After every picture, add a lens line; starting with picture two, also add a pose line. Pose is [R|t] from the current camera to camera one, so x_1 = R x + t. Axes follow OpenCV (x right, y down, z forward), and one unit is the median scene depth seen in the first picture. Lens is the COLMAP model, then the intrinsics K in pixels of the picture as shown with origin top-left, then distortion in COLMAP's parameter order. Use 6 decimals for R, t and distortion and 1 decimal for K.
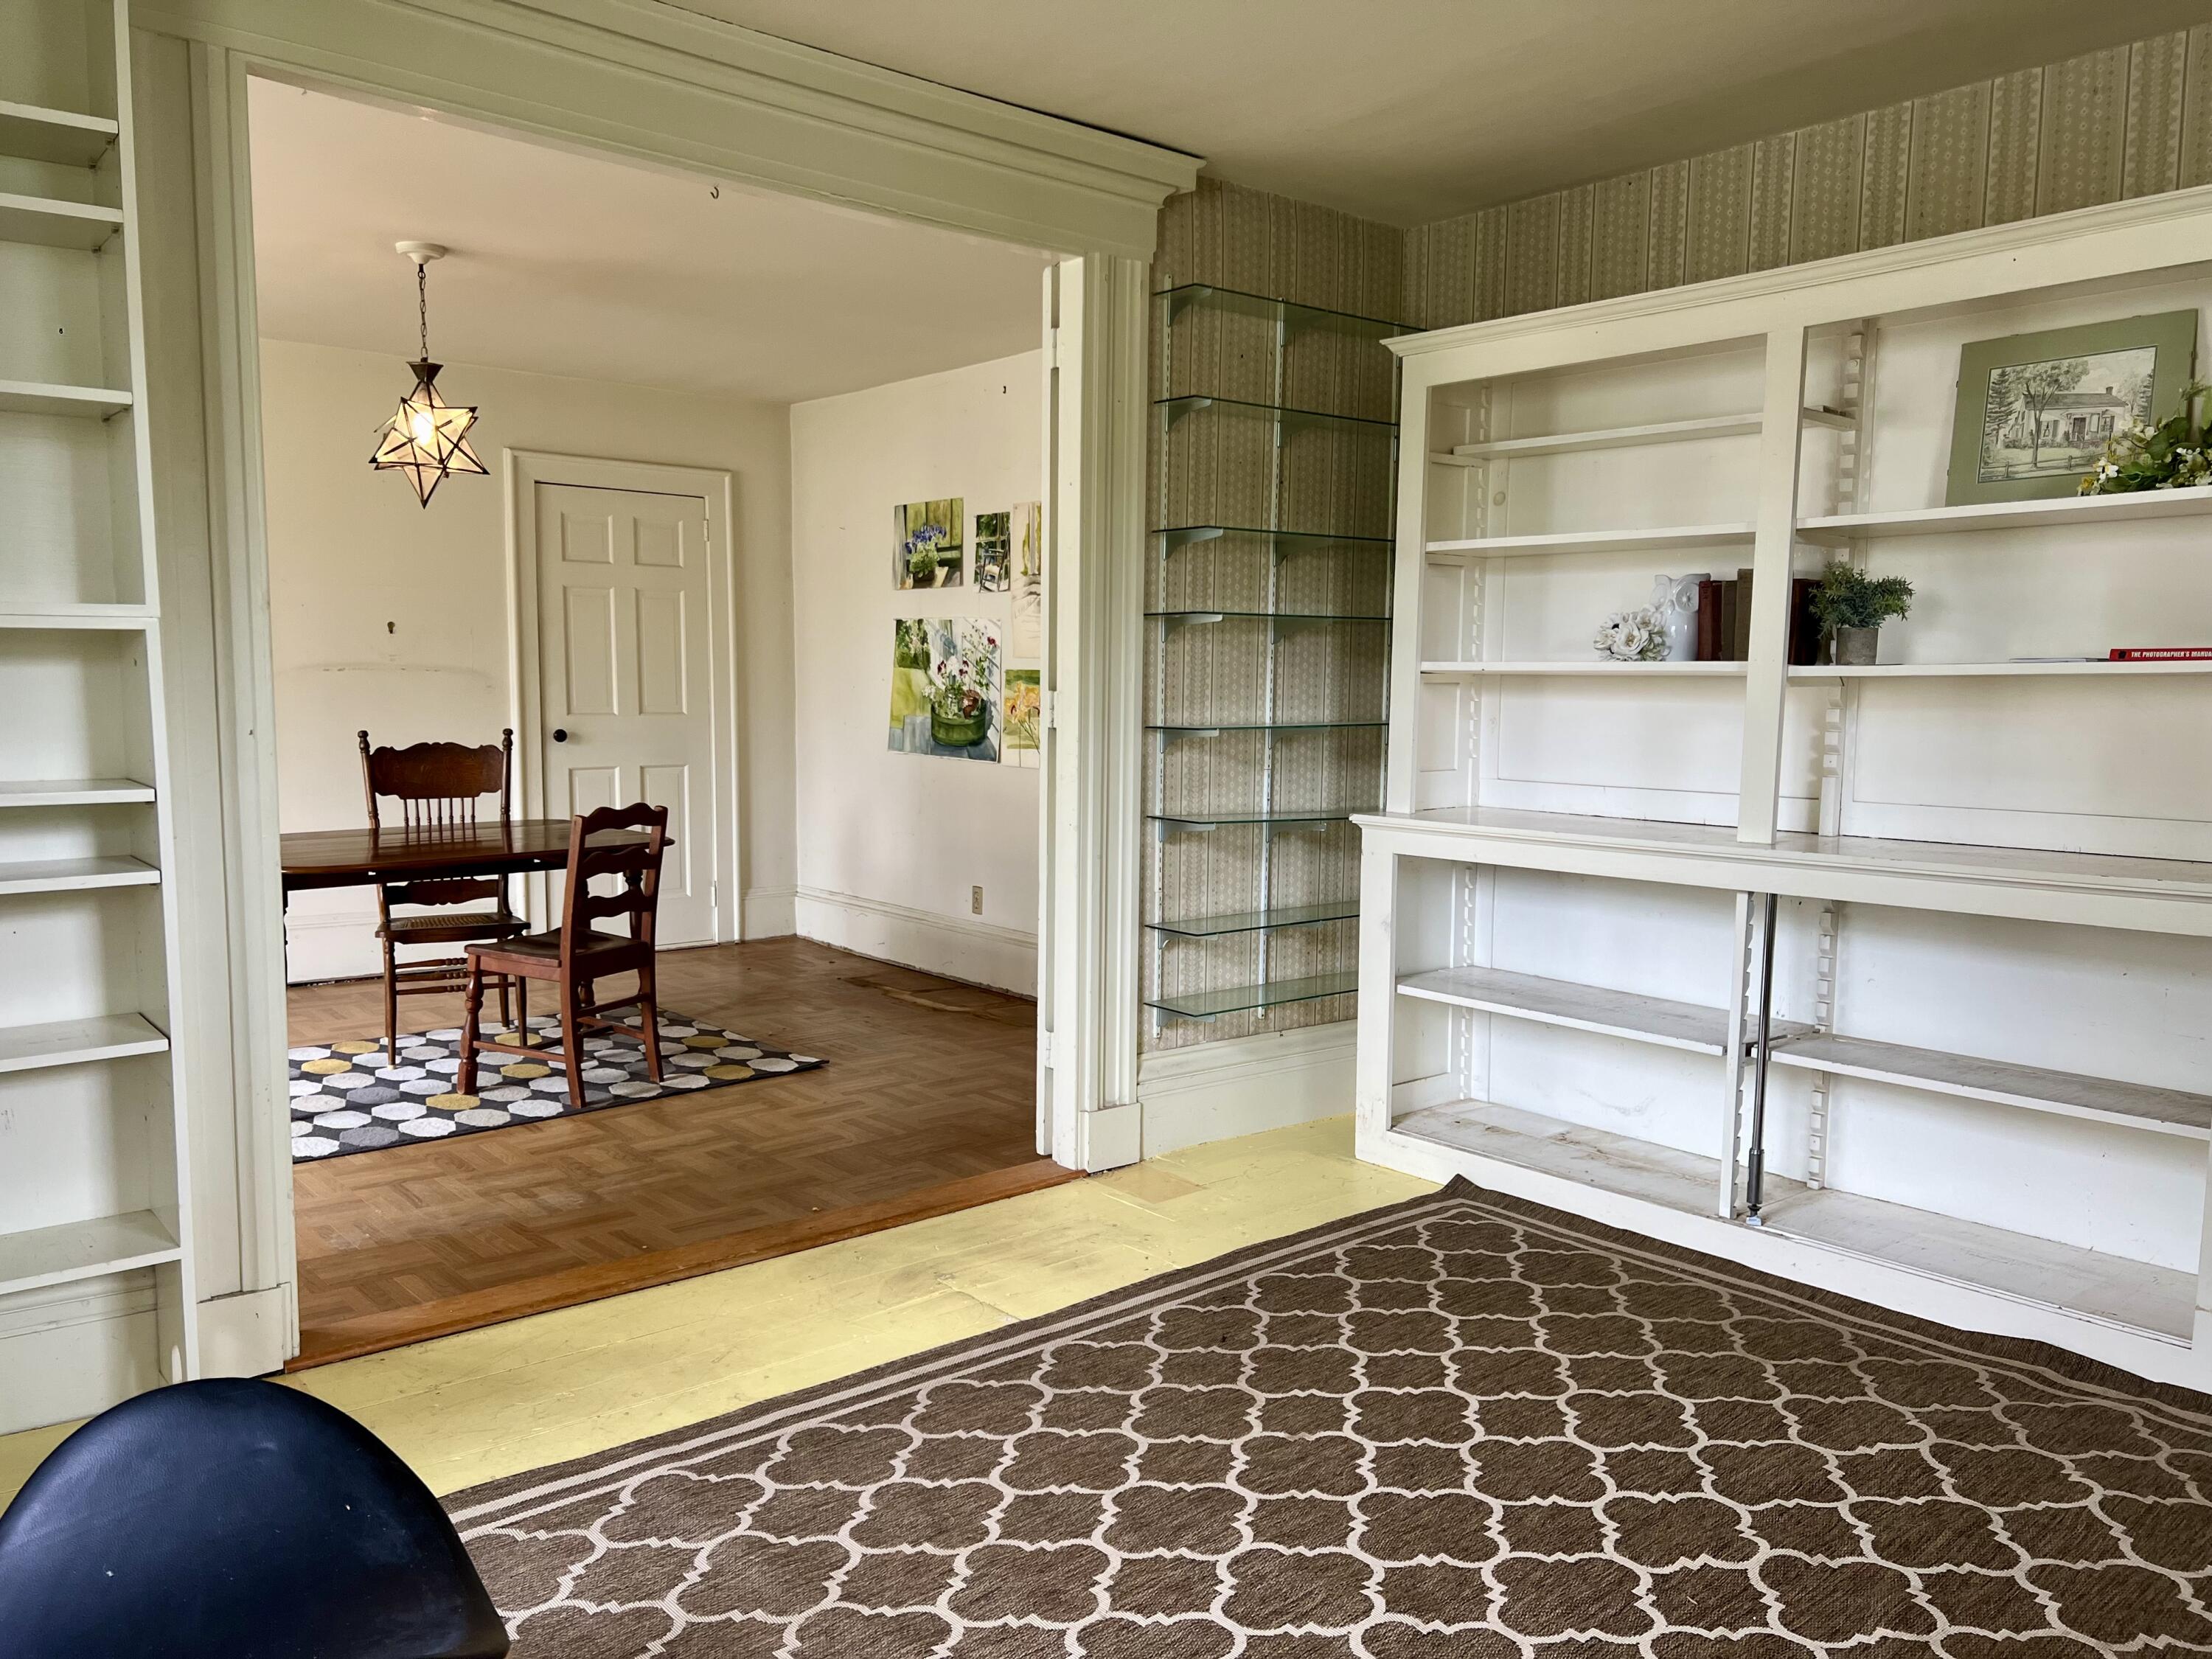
lens RADIAL K [[1665.9, 0, 1111.5], [0, 1665.9, 851.2], [0, 0, 1]] dist [0.073691, -0.082500]
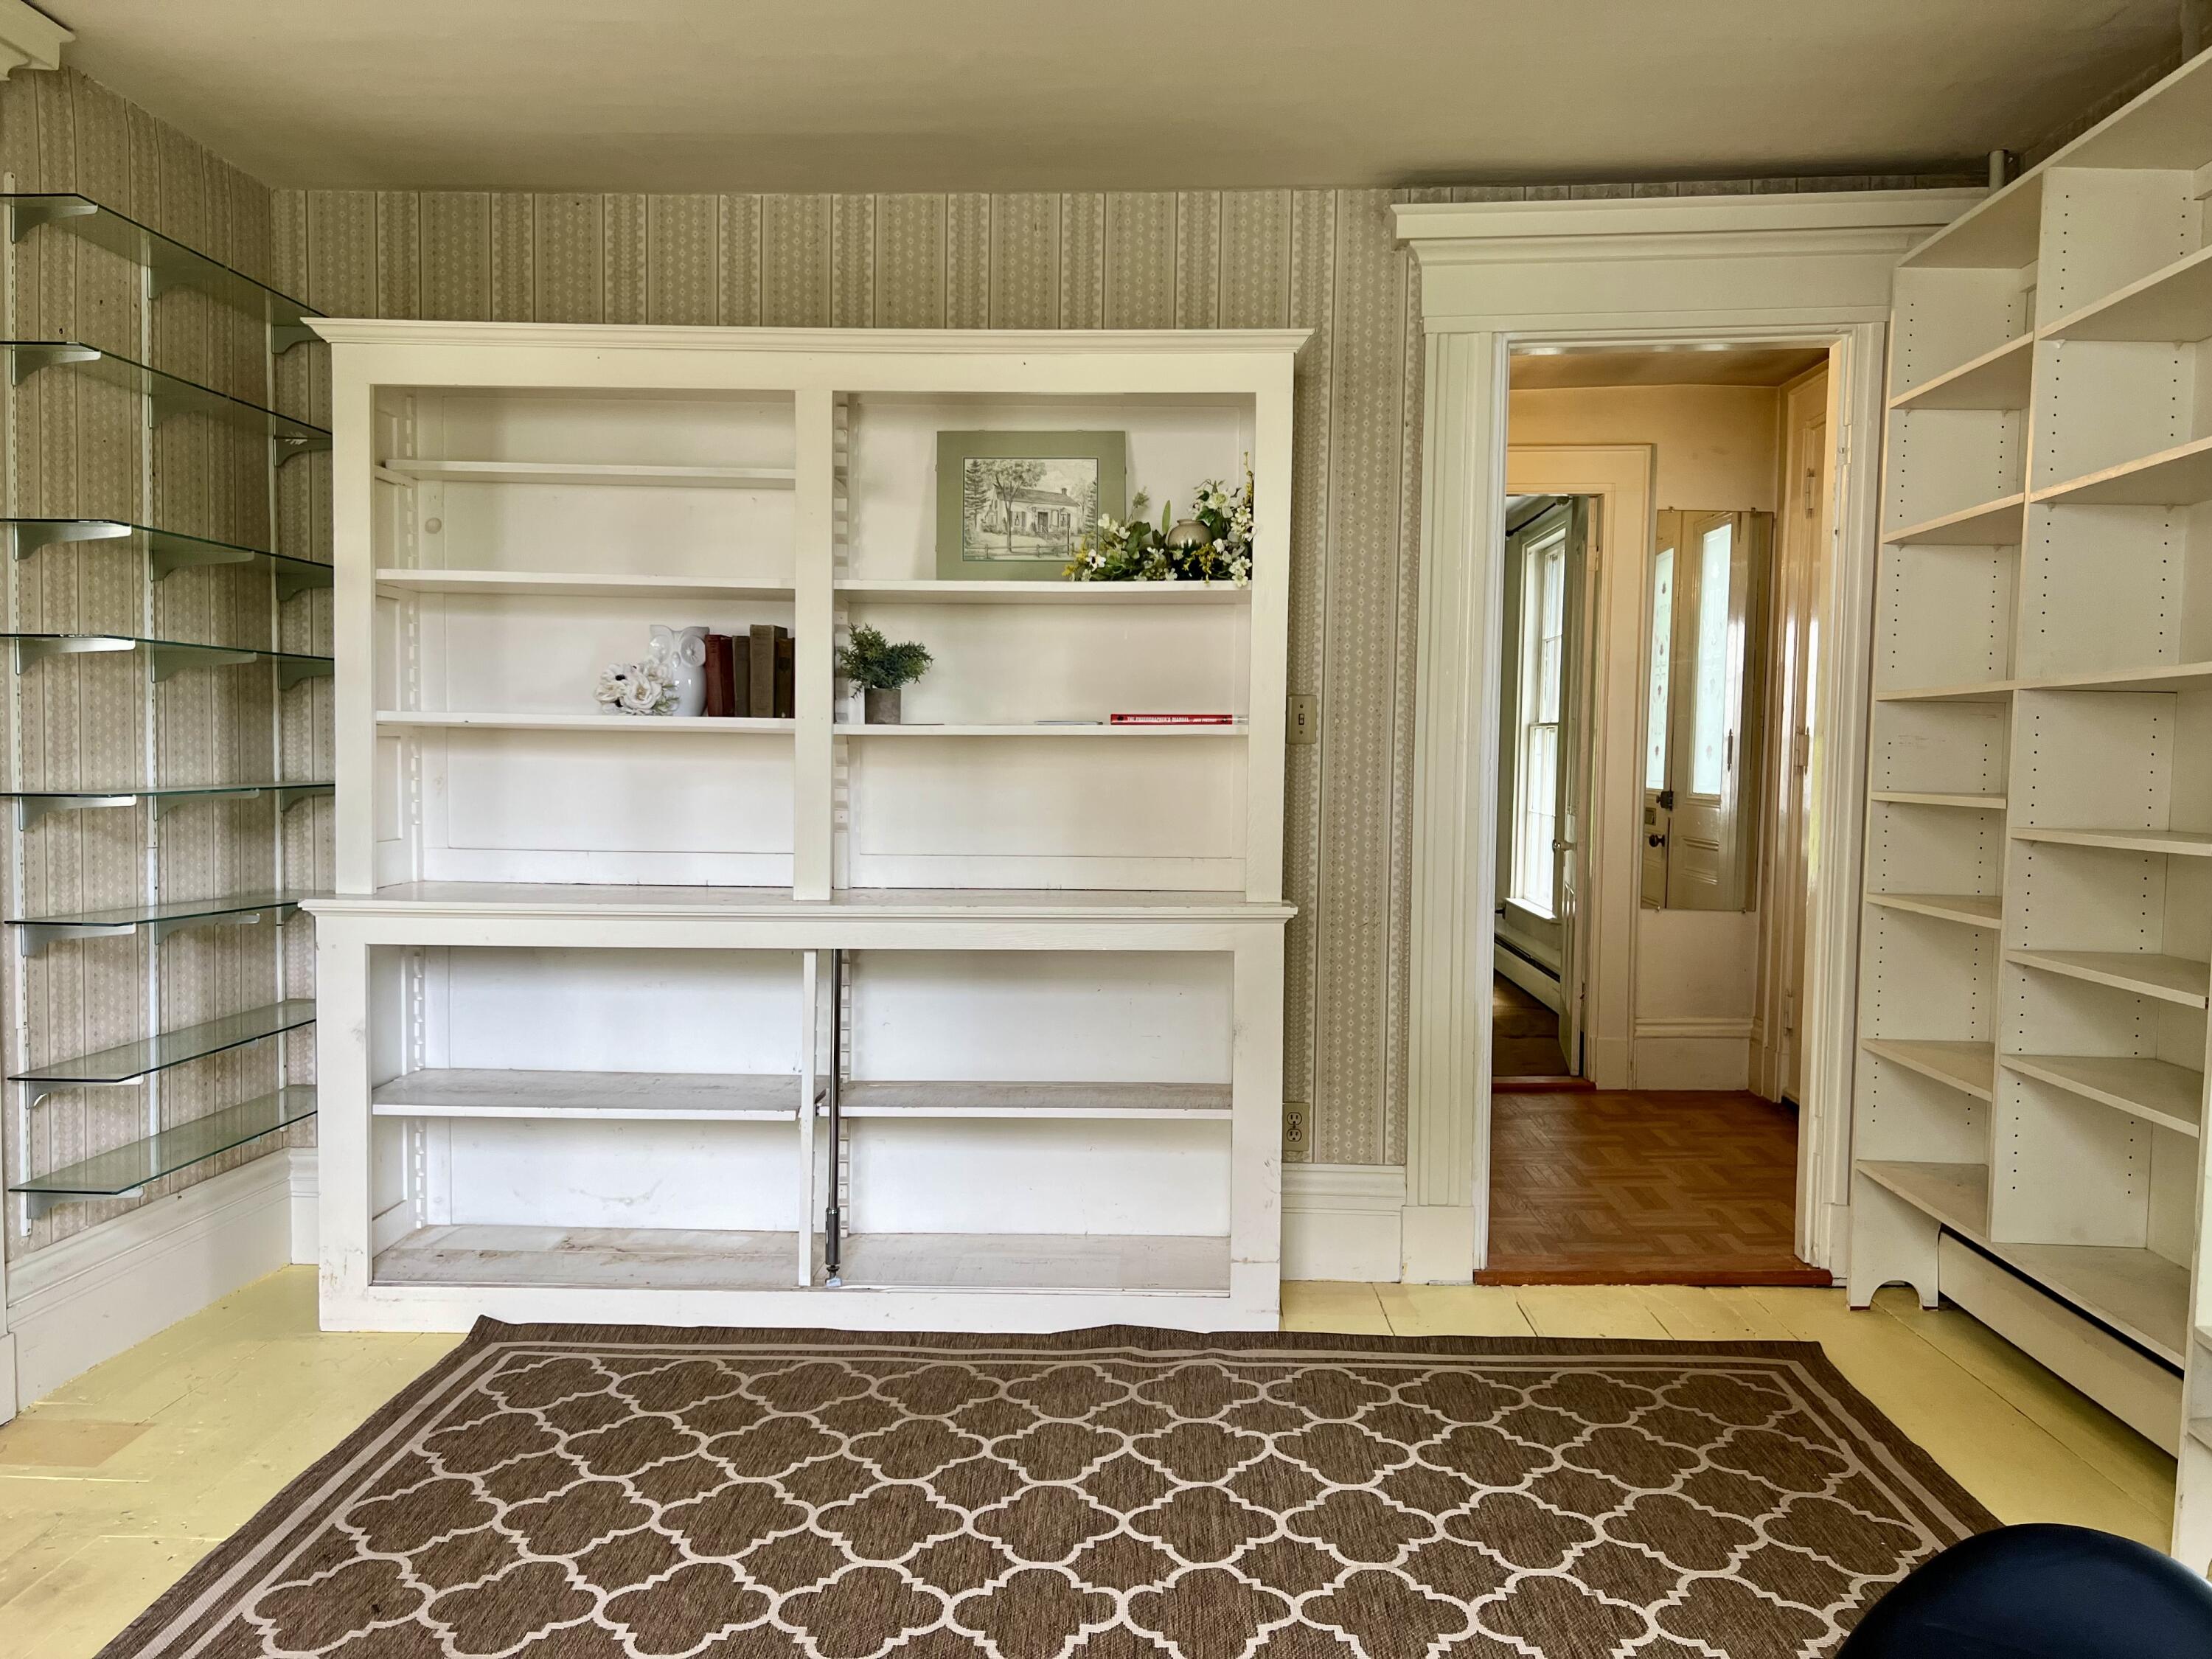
lens RADIAL K [[1665.9, 0, 1123.6], [0, 1665.9, 846.9], [0, 0, 1]] dist [0.073691, -0.082500]
pose [[0.669962, -0.042699, 0.741167, -0.193210], [0.070463, 0.997495, -0.006228, -0.015045], [-0.739044, 0.056397, 0.671292, 0.171178]]
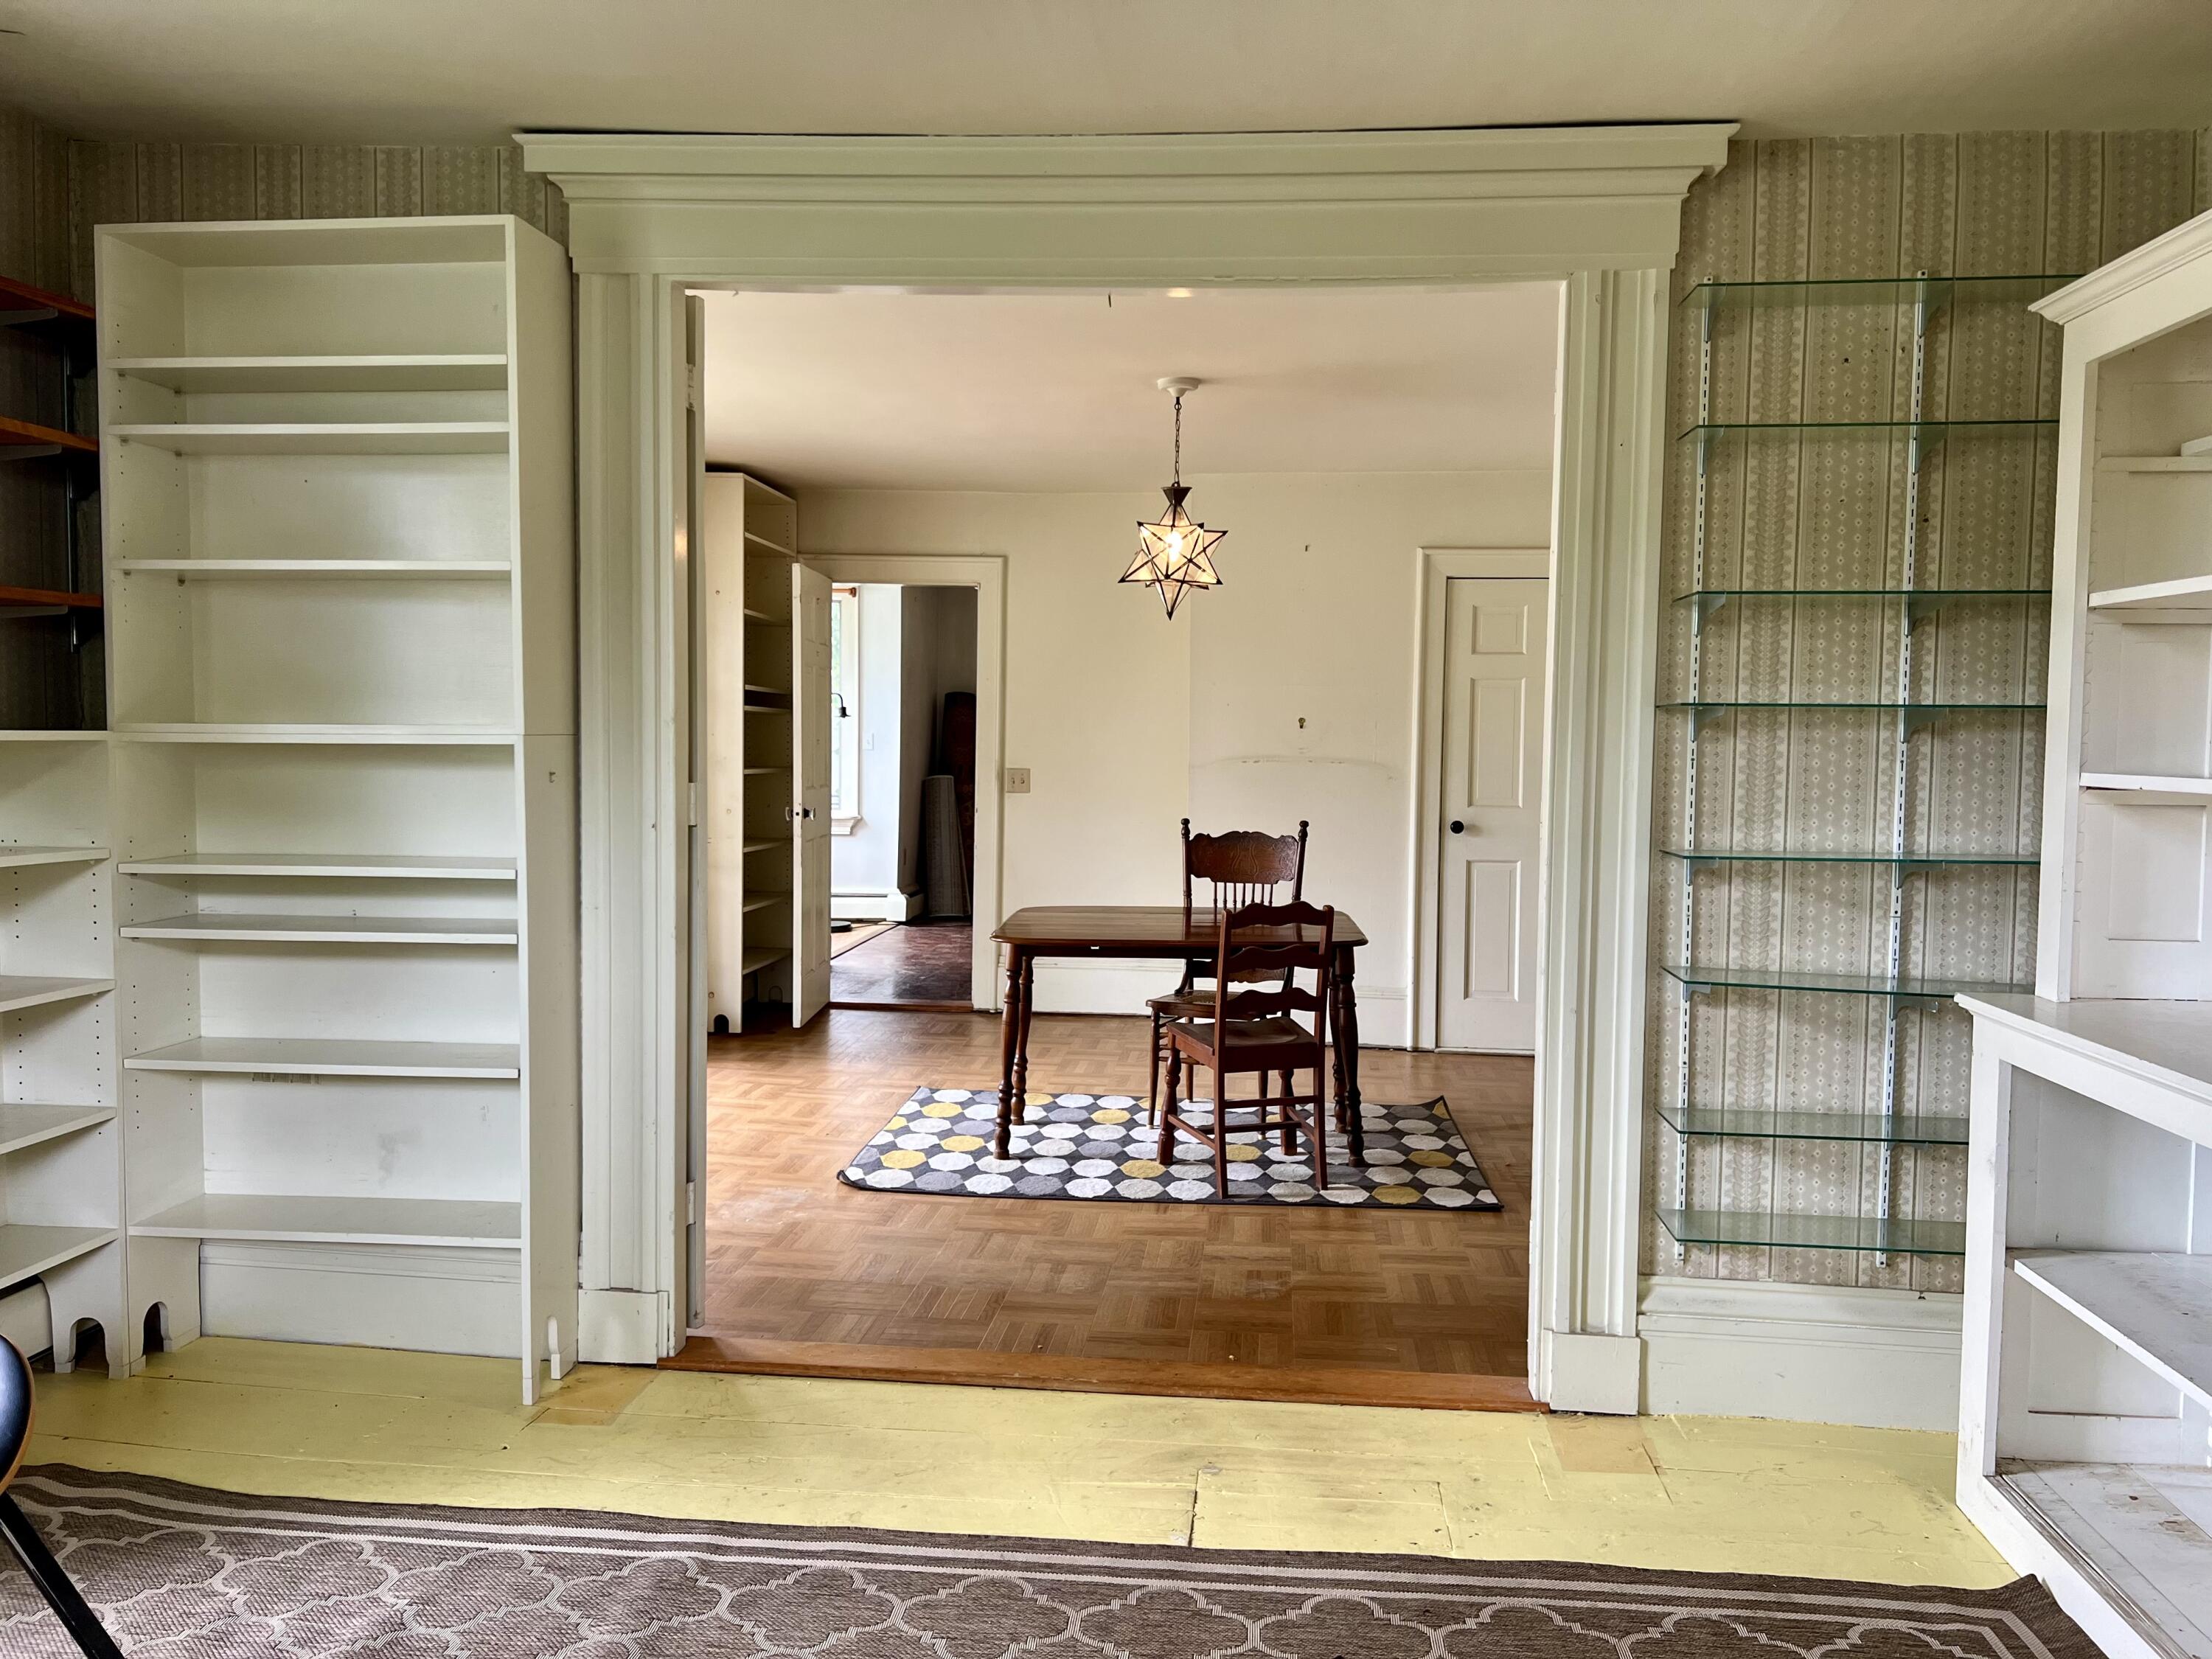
lens RADIAL K [[1665.9, 0, 1118.2], [0, 1665.9, 822.0], [0, 0, 1]] dist [0.073691, -0.082500]
pose [[0.699337, 0.036702, -0.713849, 0.403821], [-0.081561, 0.996256, -0.028682, -0.045119], [0.710123, 0.078280, 0.699712, 0.272569]]
